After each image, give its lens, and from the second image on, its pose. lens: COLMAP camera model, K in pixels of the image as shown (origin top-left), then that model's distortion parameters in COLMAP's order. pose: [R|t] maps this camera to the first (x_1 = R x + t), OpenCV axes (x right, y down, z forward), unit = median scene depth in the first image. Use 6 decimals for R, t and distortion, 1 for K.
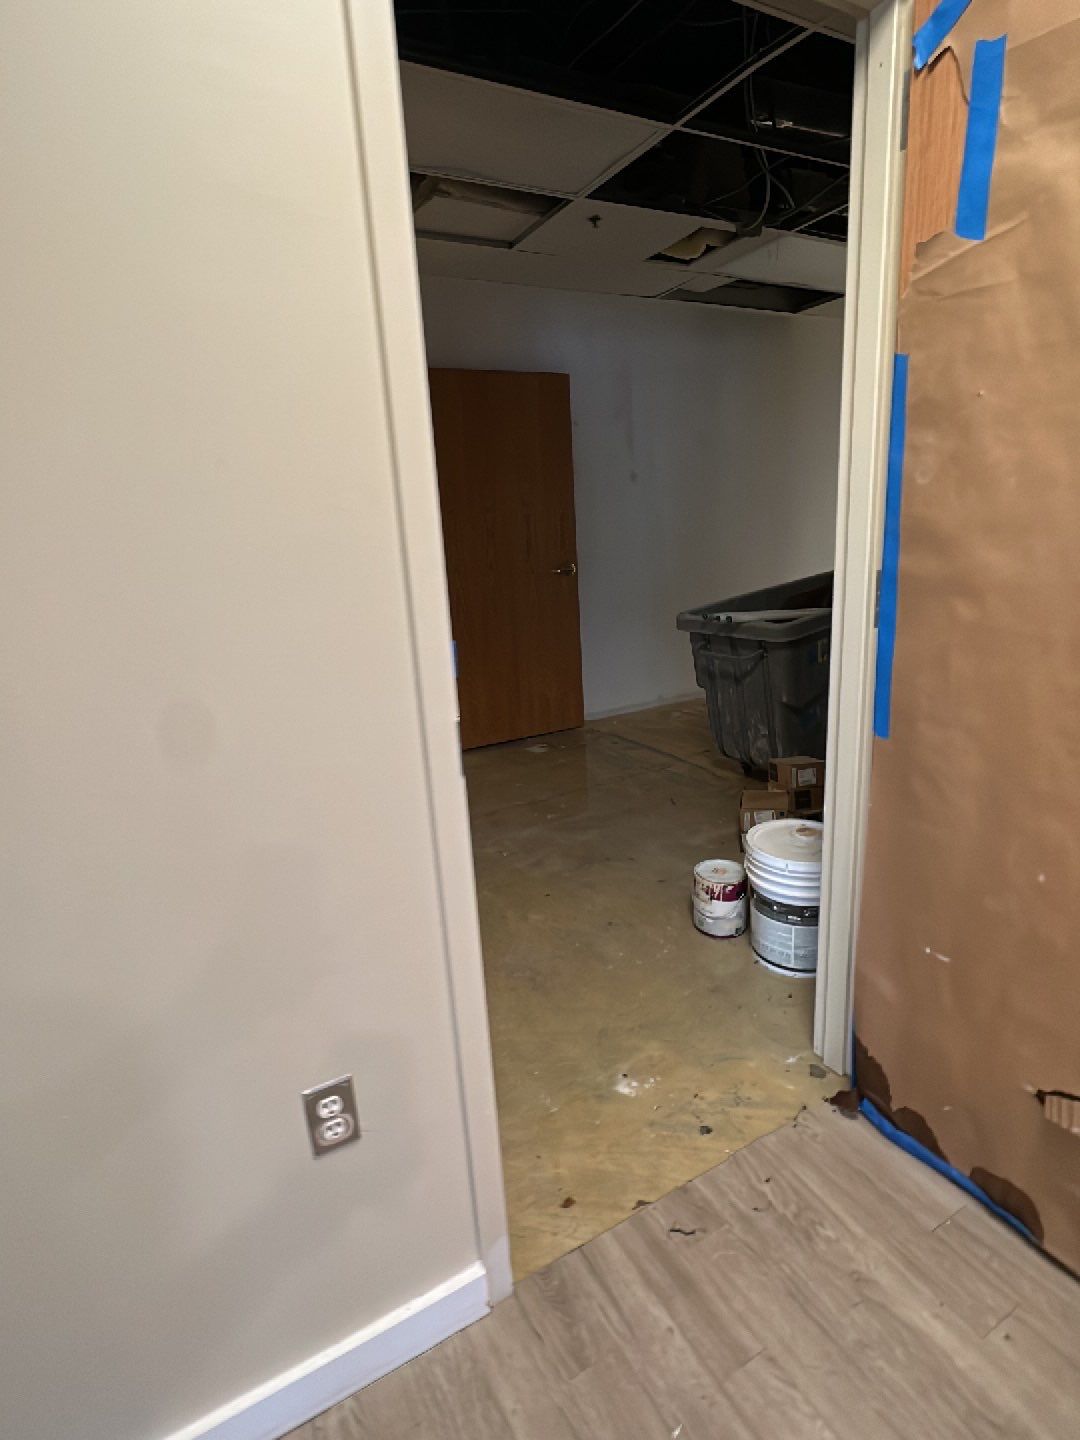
lens RADIAL K [[717.2, 0, 540.0], [0, 717.2, 720.0], [0, 0, 1]] dist [-0.014225, 0.000590]
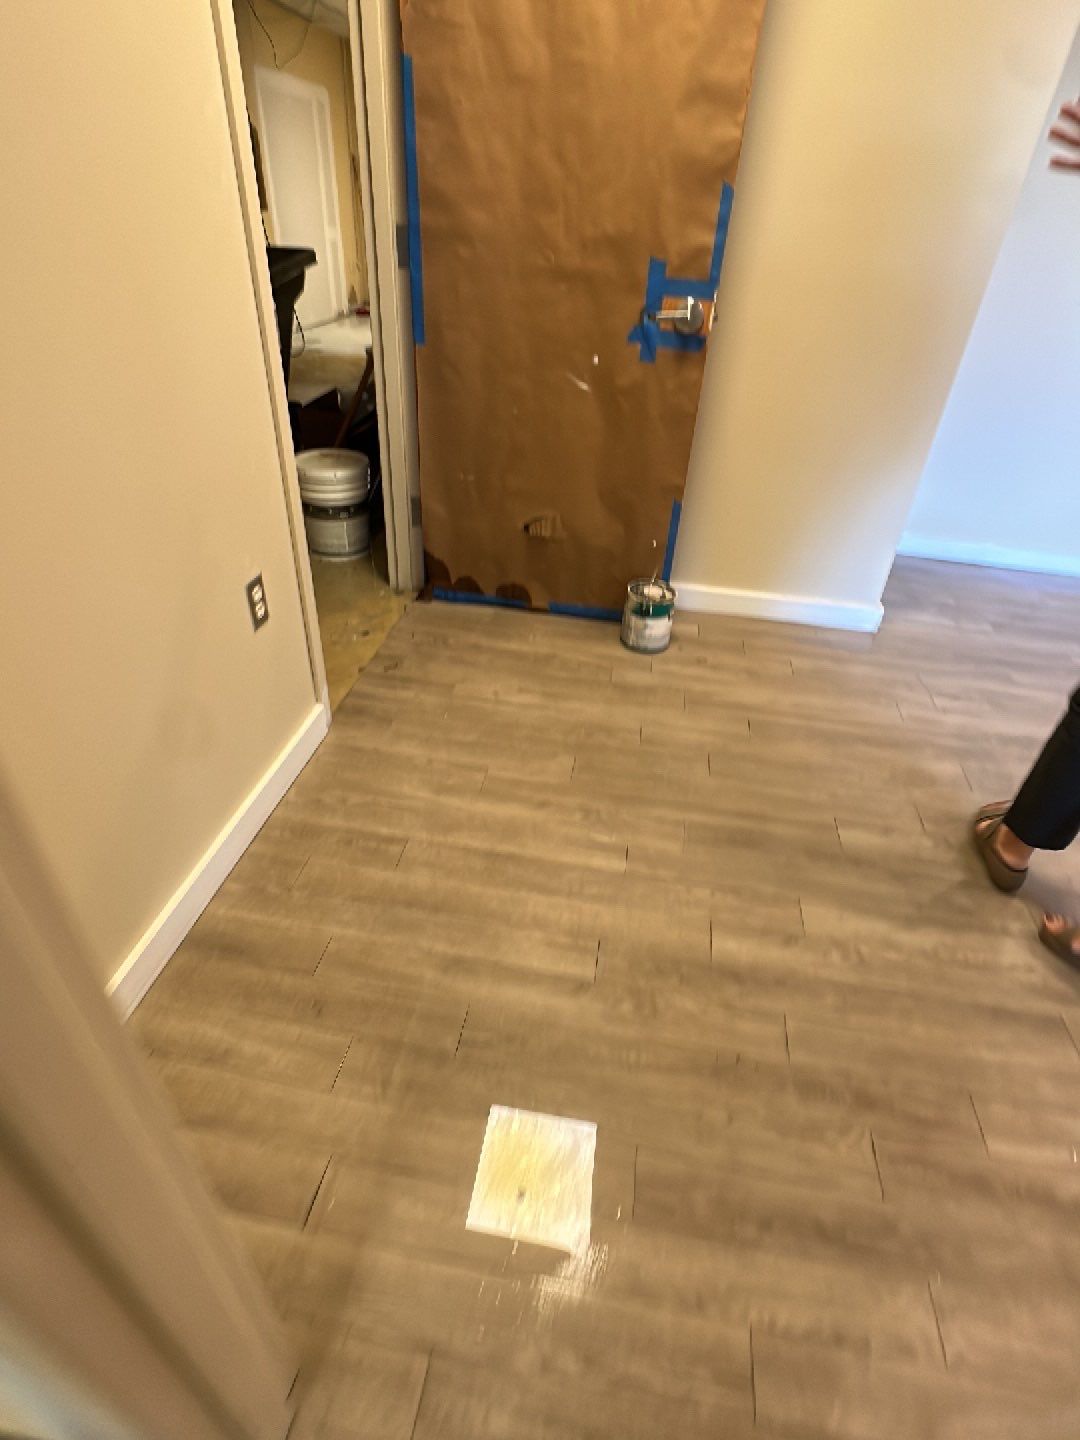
lens RADIAL K [[717.2, 0, 540.0], [0, 717.2, 720.0], [0, 0, 1]] dist [-0.014225, 0.000590]
pose [[0.612095, -0.384124, 0.691223, -0.910638], [0.113863, 0.907800, 0.403650, 0.199536], [-0.782544, -0.168367, 0.599398, -0.369324]]
